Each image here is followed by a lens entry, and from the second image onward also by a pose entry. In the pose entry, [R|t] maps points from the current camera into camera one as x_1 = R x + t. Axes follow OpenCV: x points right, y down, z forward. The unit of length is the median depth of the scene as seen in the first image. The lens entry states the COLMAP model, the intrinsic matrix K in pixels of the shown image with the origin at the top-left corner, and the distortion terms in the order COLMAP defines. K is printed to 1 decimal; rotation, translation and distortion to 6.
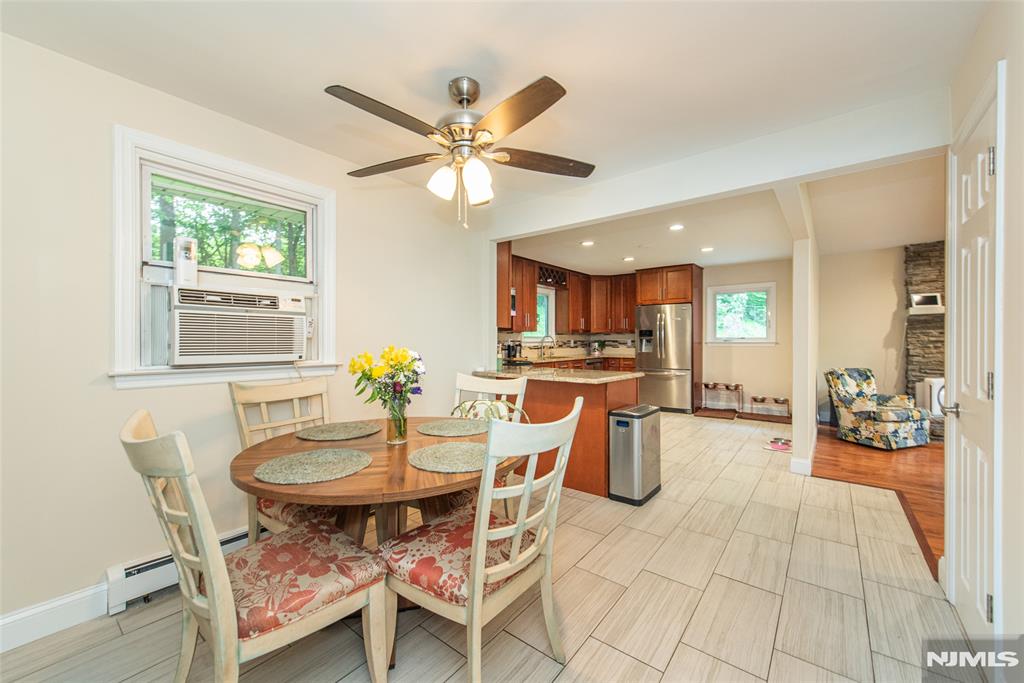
lens RADIAL K [[410.2, 0, 511.3], [0, 410.2, 342.3], [0, 0, 1]] dist [0.000752, -0.000263]
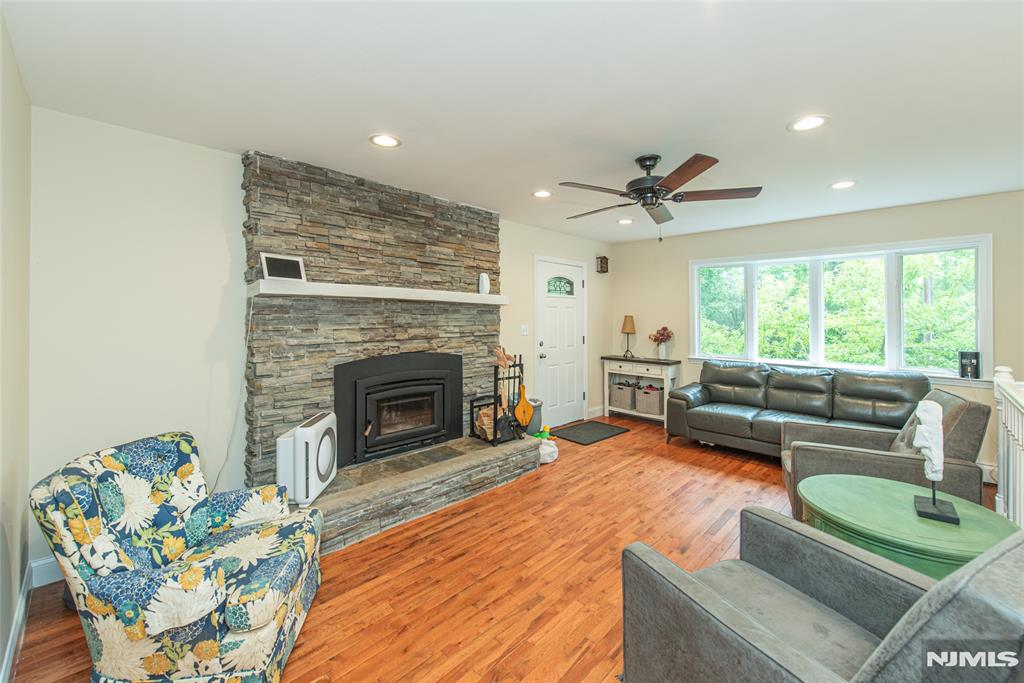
lens RADIAL K [[410.2, 0, 514.8], [0, 410.2, 317.4], [0, 0, 1]] dist [0.000752, -0.000263]
pose [[0.103994, -0.000642, 0.994578, 0.536662], [0.000510, 1.000000, 0.000592, -0.040576], [-0.994578, 0.000446, 0.103994, 0.668640]]
